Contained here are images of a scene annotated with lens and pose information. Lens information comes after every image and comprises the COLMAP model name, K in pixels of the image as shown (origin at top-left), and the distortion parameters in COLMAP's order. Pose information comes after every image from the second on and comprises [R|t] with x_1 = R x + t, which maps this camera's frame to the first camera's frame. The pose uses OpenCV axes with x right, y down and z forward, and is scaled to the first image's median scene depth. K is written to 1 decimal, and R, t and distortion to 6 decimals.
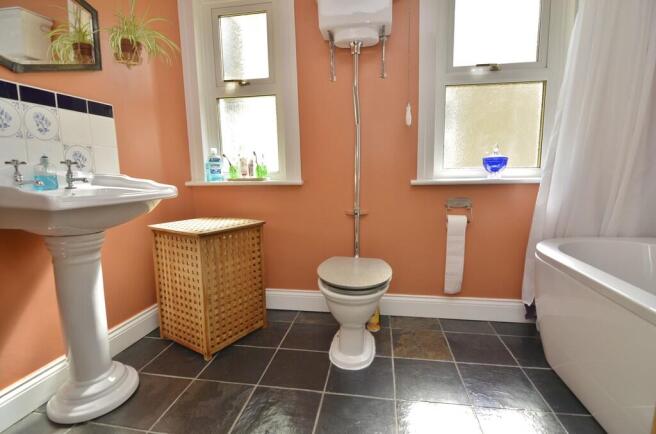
lens RADIAL K [[312.6, 0, 328.9], [0, 312.6, 217.5], [0, 0, 1]] dist [-0.022908, -0.002537]
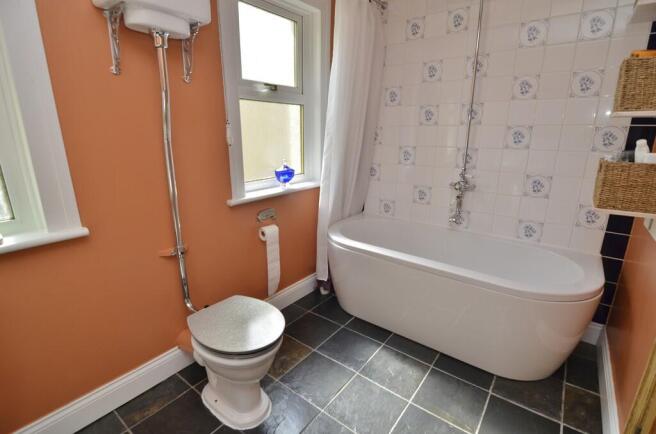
lens RADIAL K [[312.6, 0, 328.7], [0, 312.6, 215.1], [0, 0, 1]] dist [-0.022908, -0.002537]
pose [[0.464863, -0.215987, 0.858634, -0.418176], [0.108288, 0.976377, 0.186978, -0.226711], [-0.878735, 0.006060, 0.477271, 0.301253]]
